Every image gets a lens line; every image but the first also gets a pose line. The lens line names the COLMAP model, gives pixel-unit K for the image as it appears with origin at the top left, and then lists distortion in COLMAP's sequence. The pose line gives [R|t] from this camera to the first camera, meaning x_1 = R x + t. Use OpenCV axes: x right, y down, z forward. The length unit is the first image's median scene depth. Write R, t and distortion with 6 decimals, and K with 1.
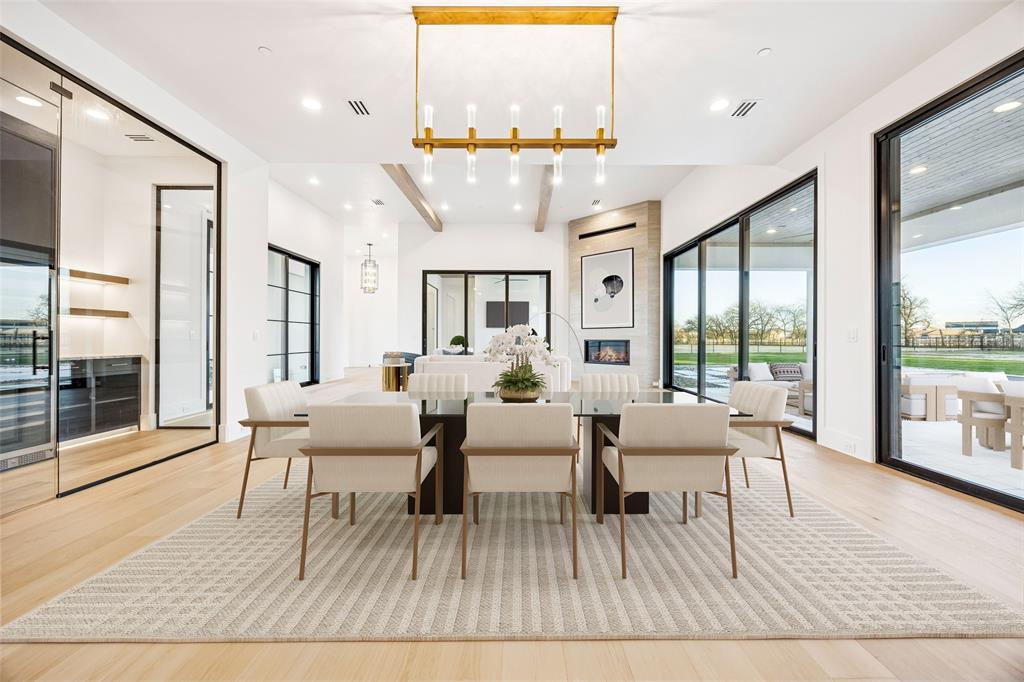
lens RADIAL K [[389.6, 0, 517.8], [0, 389.6, 340.5], [0, 0, 1]] dist [-0.003417, -0.000142]
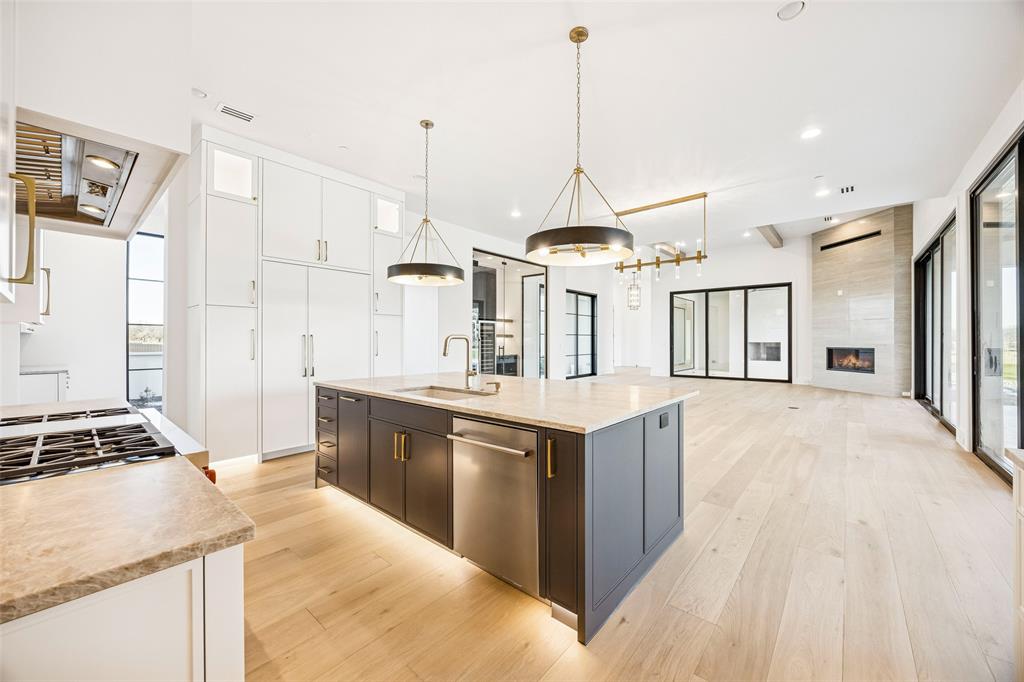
lens RADIAL K [[389.6, 0, 517.8], [0, 389.6, 340.5], [0, 0, 1]] dist [-0.003417, -0.000142]
pose [[0.766026, -0.003838, -0.642799, 0.231315], [-0.000364, 0.999979, -0.006404, -0.014751], [0.642810, 0.005139, 0.766008, -0.357210]]
